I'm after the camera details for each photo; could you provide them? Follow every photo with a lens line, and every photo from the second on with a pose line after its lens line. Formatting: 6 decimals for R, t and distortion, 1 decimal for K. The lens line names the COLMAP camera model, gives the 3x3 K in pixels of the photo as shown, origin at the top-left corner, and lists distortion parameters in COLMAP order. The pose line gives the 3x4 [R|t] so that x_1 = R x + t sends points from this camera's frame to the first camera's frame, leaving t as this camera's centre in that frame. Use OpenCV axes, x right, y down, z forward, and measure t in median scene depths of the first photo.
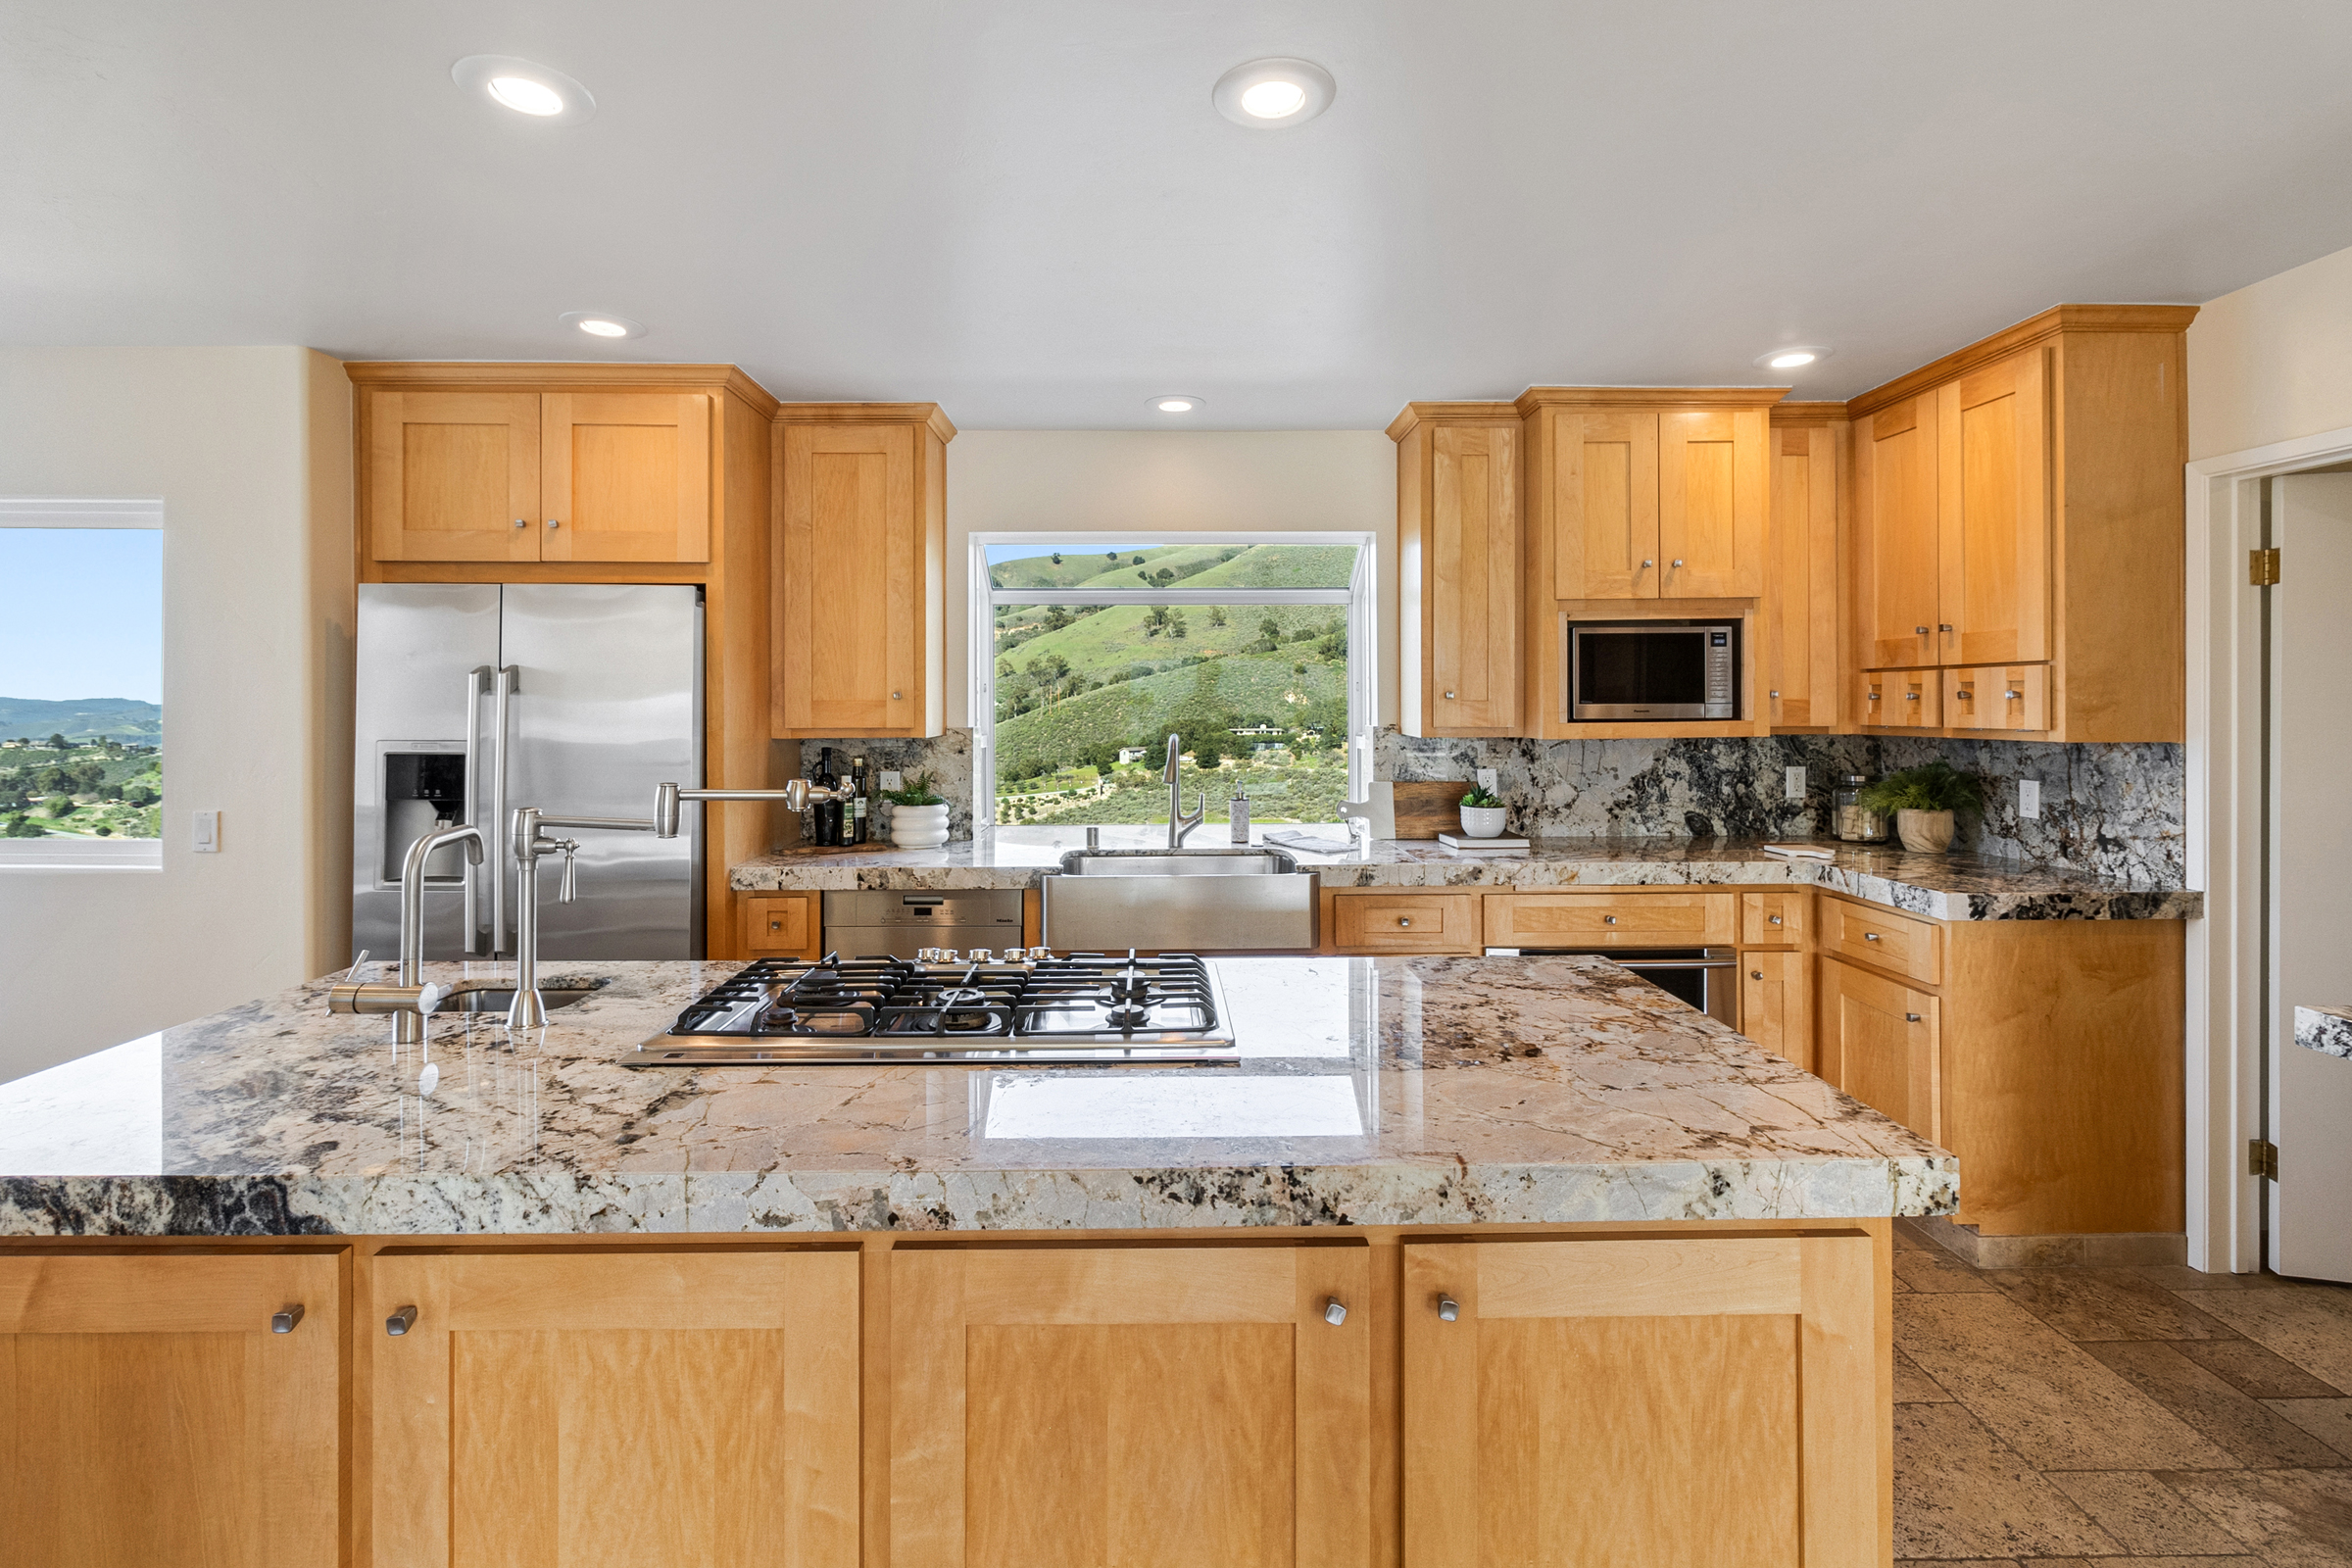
lens RADIAL K [[1092.2, 0, 1176.6], [0, 1092.2, 698.3], [0, 0, 1]] dist [-0.004017, -0.000082]
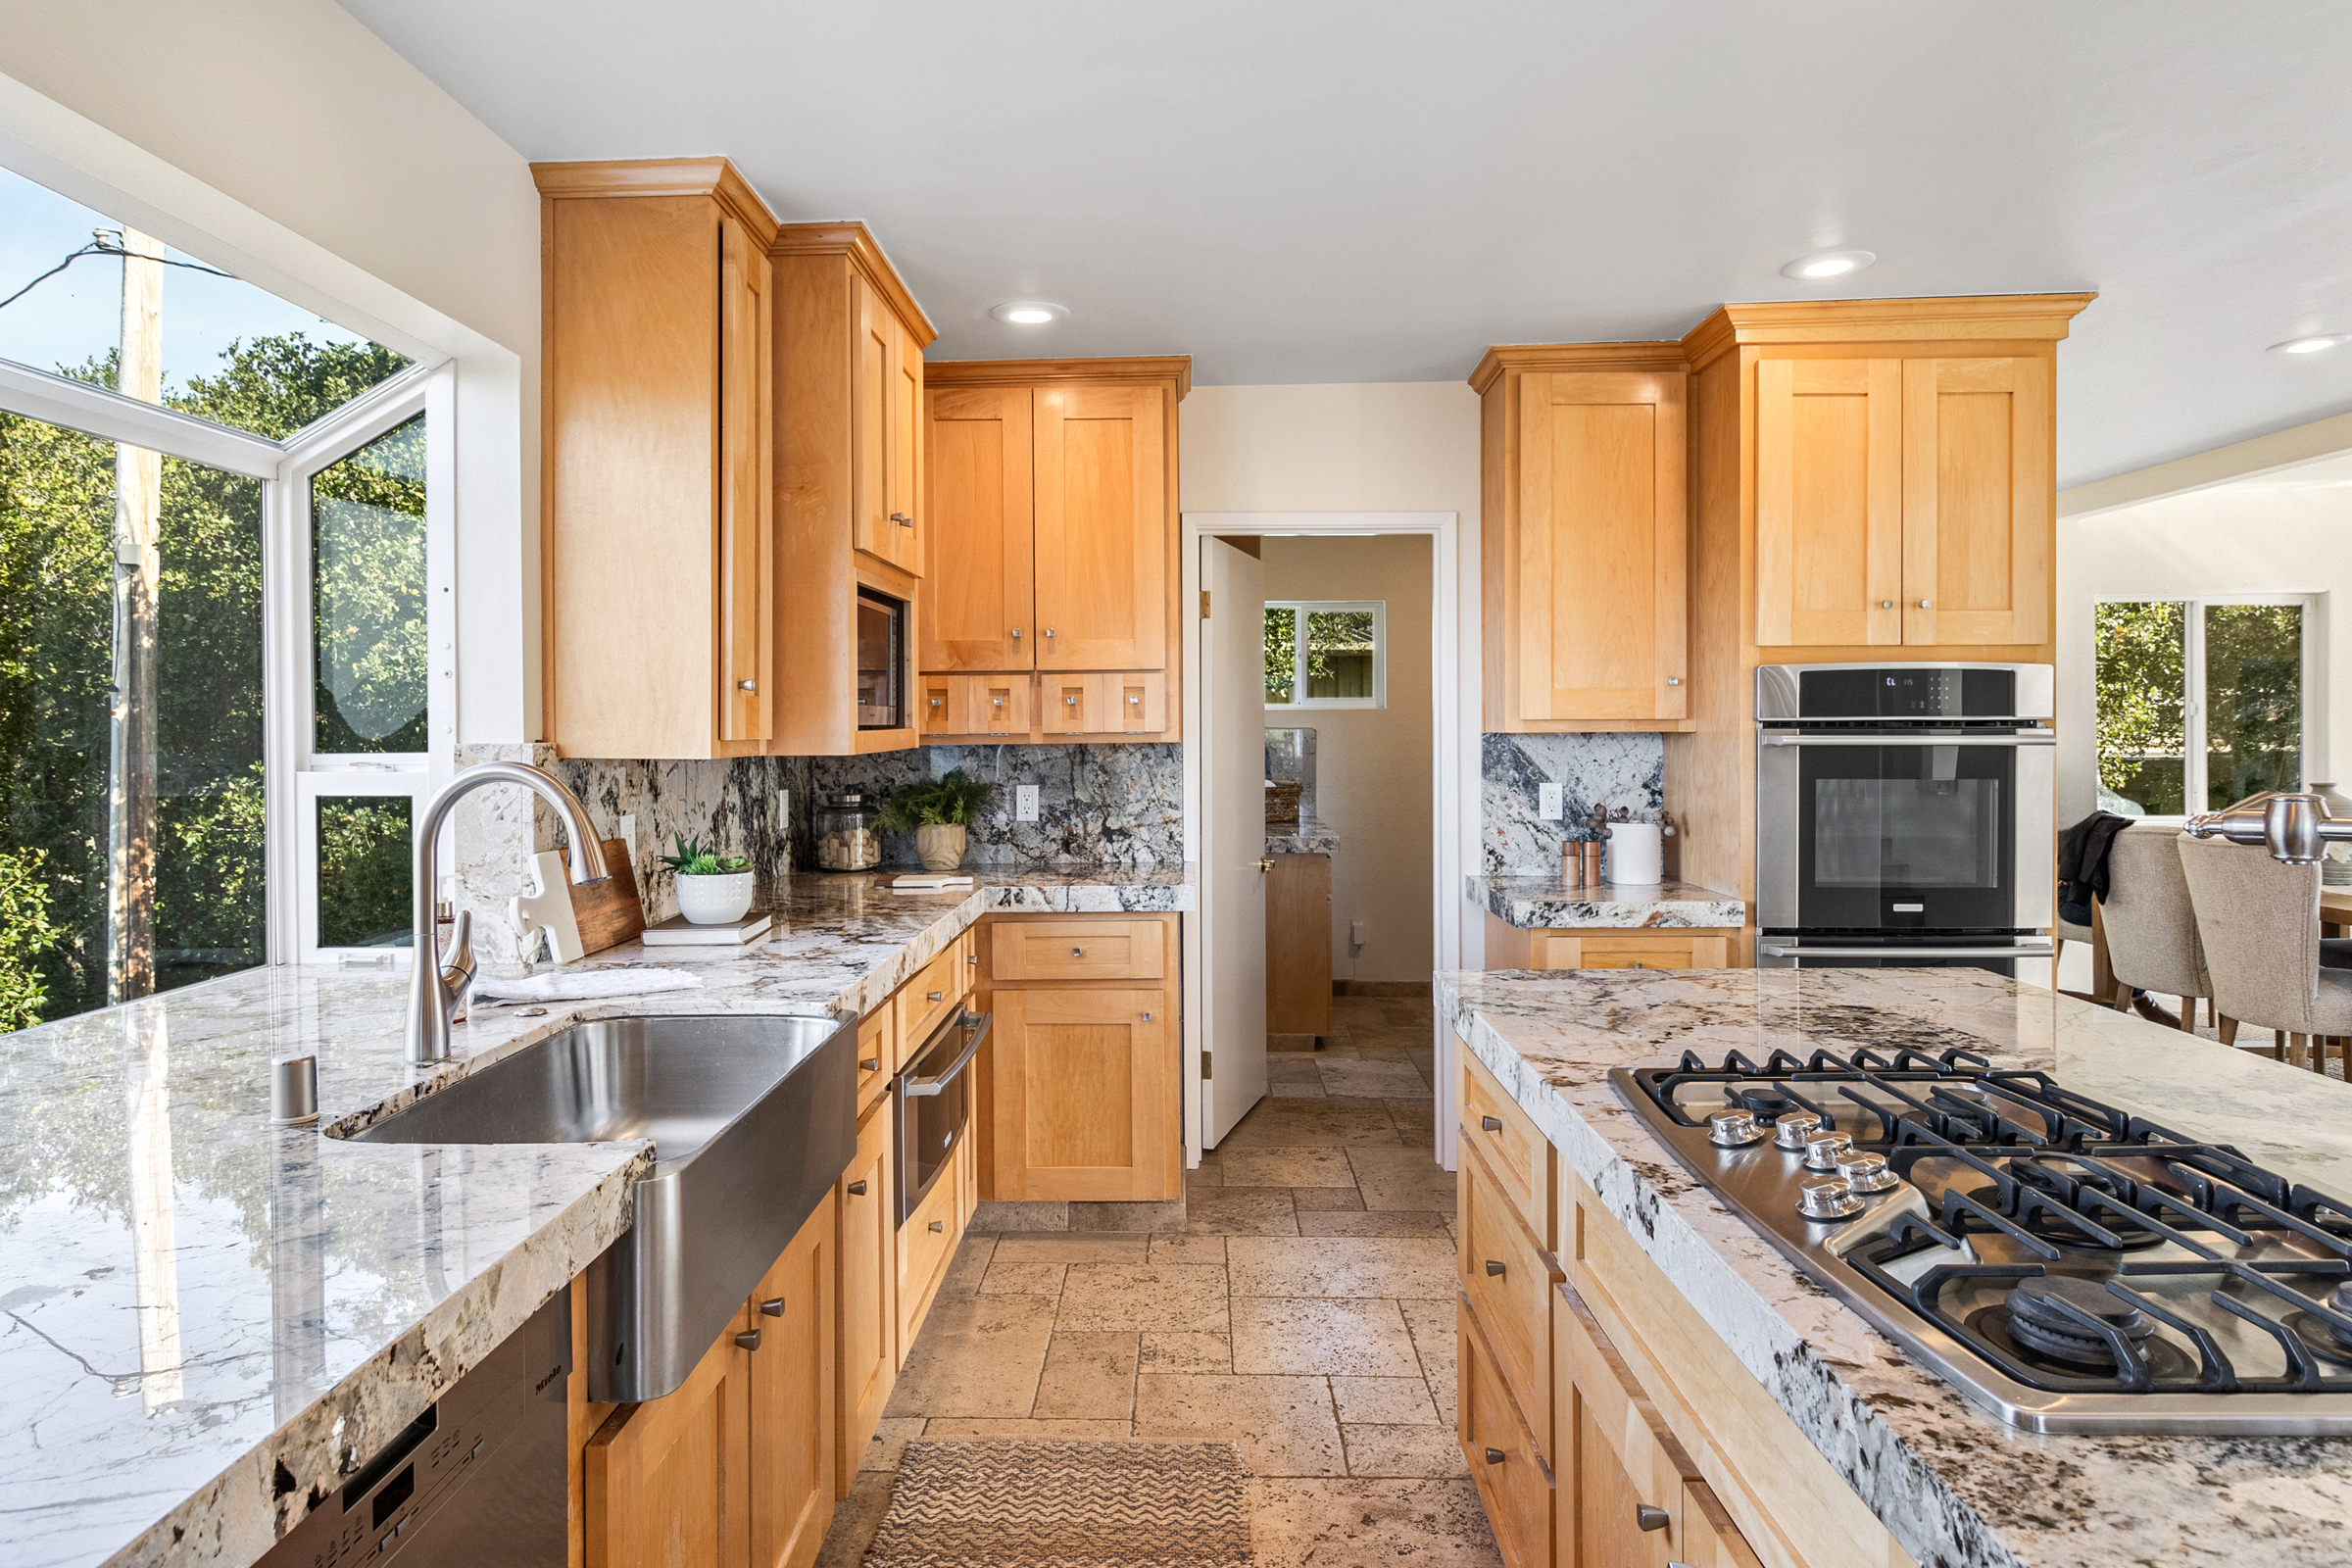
lens RADIAL K [[1384.8, 0, 1169.5], [0, 1384.8, 738.0], [0, 0, 1]] dist [0.005703, 0.000432]
pose [[0.039445, -0.003847, 0.999214, -0.532963], [0.003222, 0.999988, 0.003722, 0.025875], [-0.999217, 0.003072, 0.039456, 0.812556]]
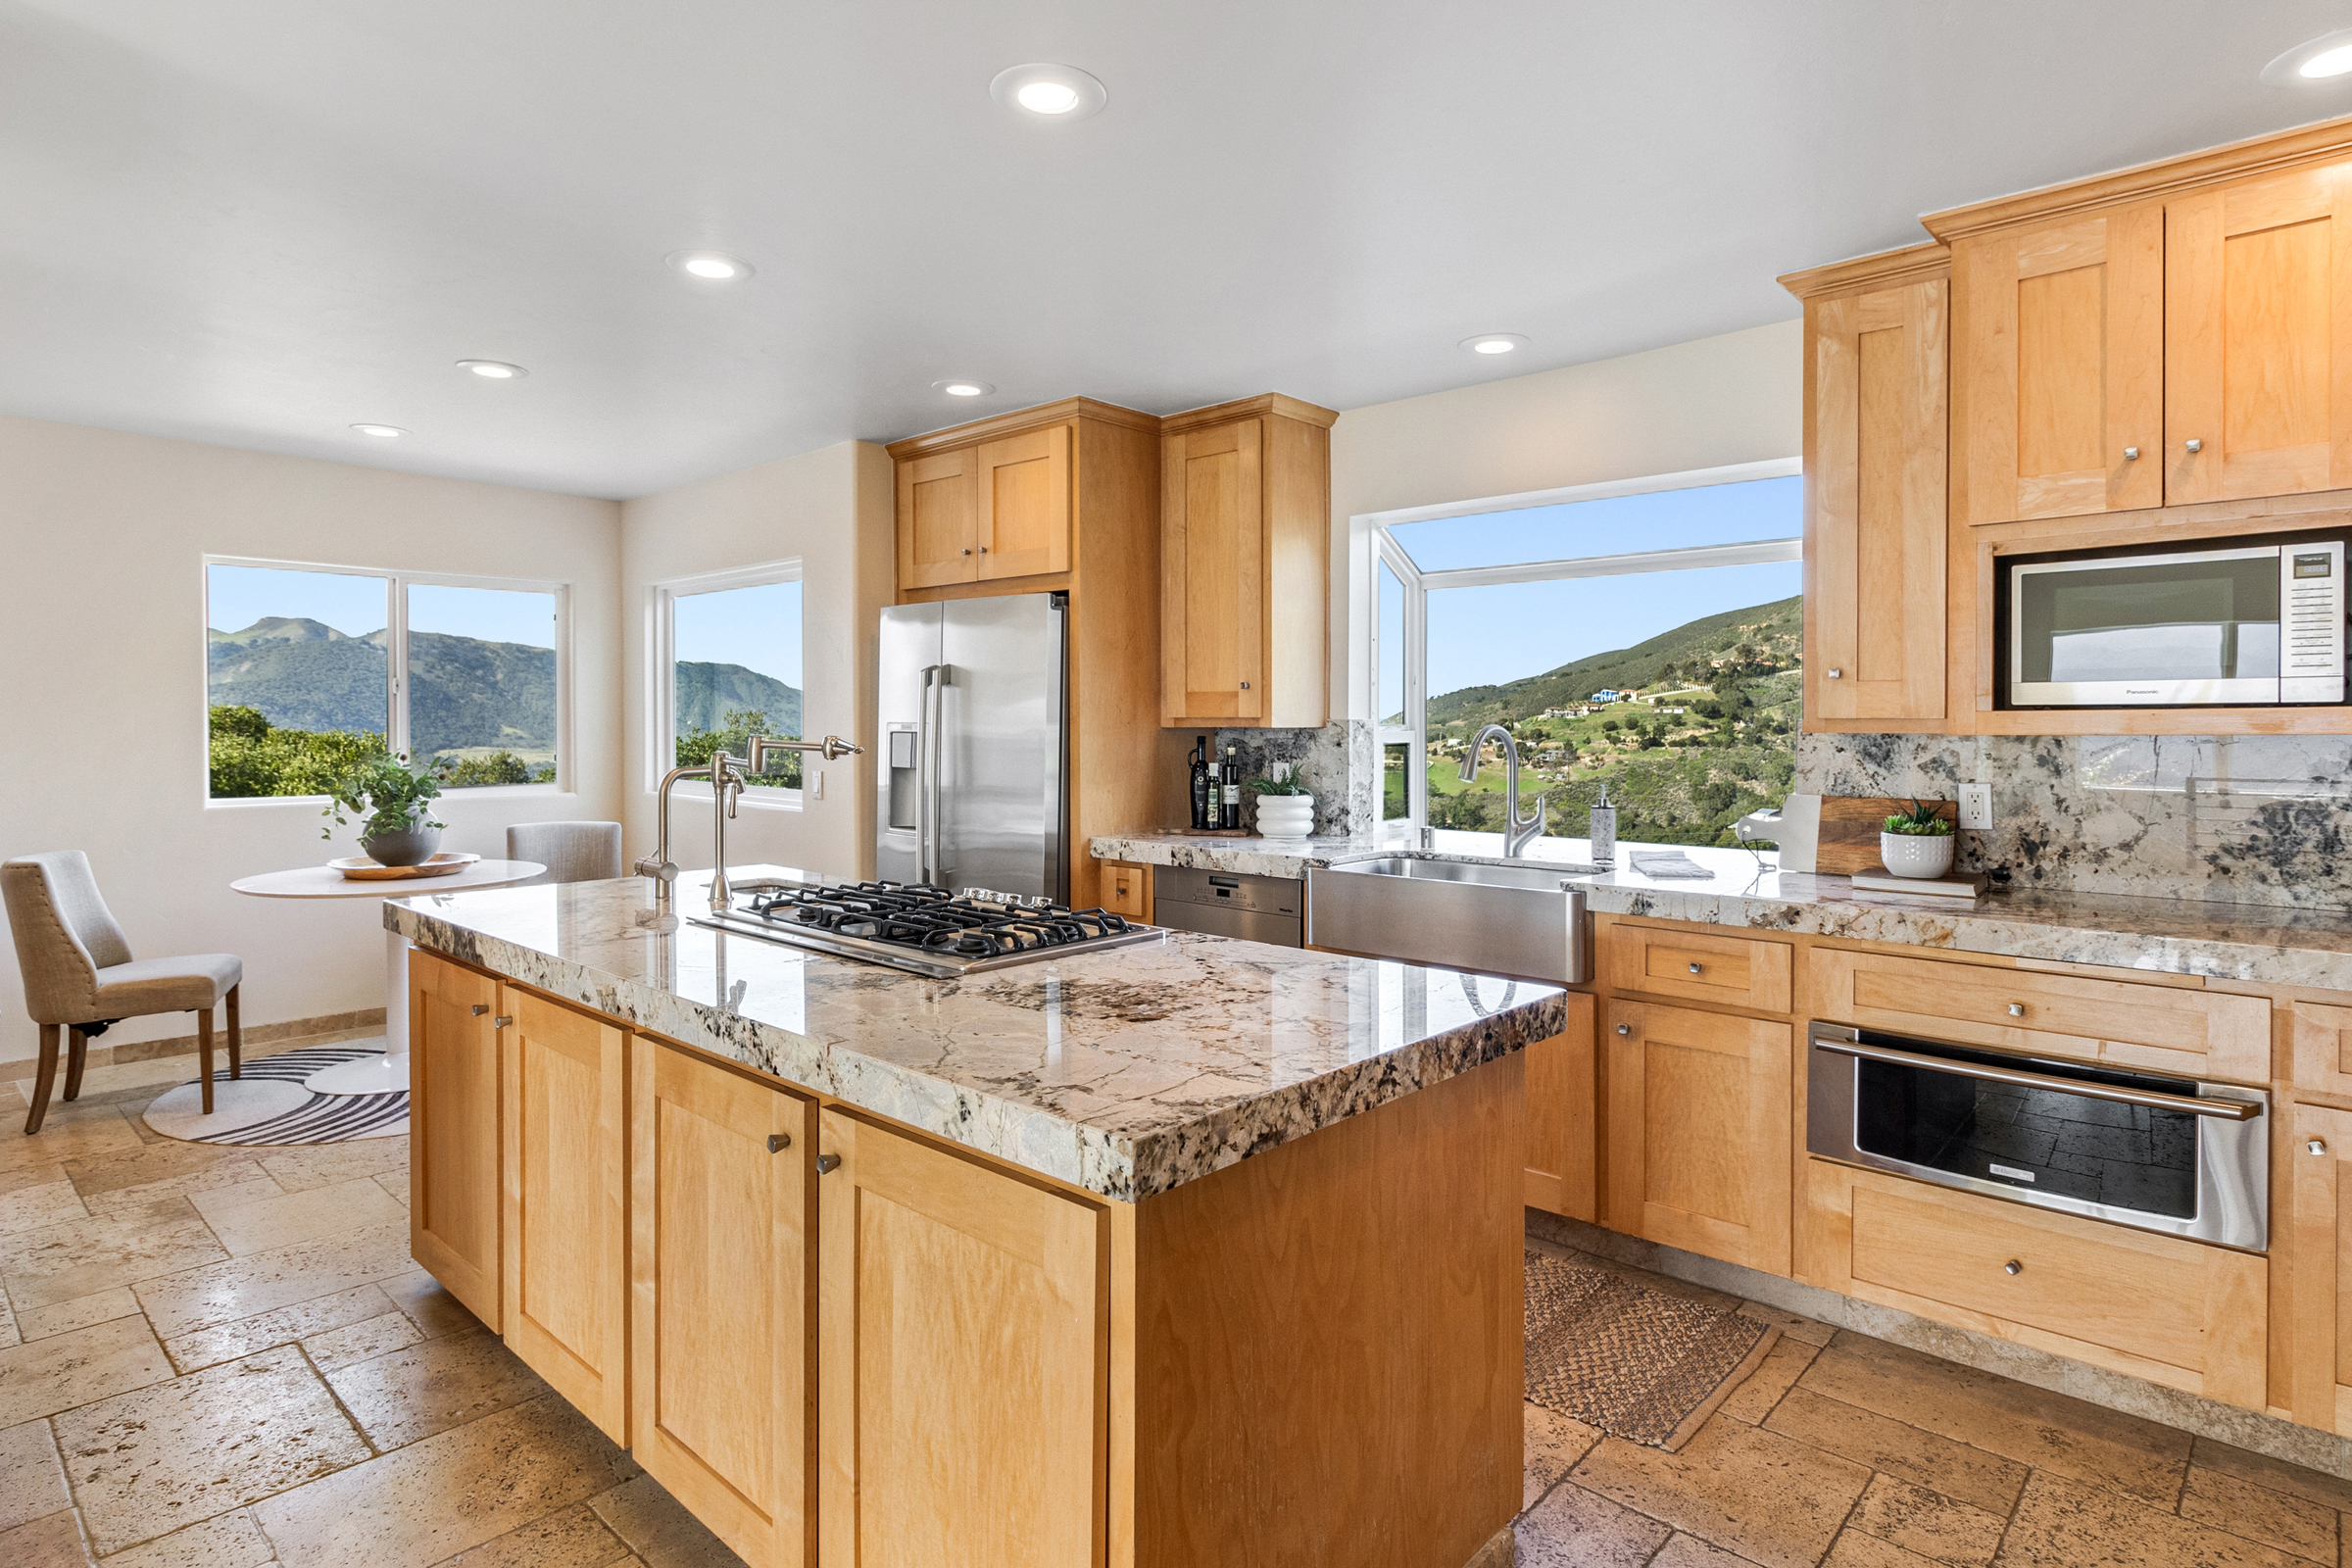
lens RADIAL K [[1270.3, 0, 1171.2], [0, 1270.3, 731.5], [0, 0, 1]] dist [-0.001431, 0.000965]
pose [[0.716982, 0.009534, -0.697027, 0.567820], [-0.000078, 0.999908, 0.013597, 0.026198], [0.697092, -0.009694, 0.716916, 0.104809]]
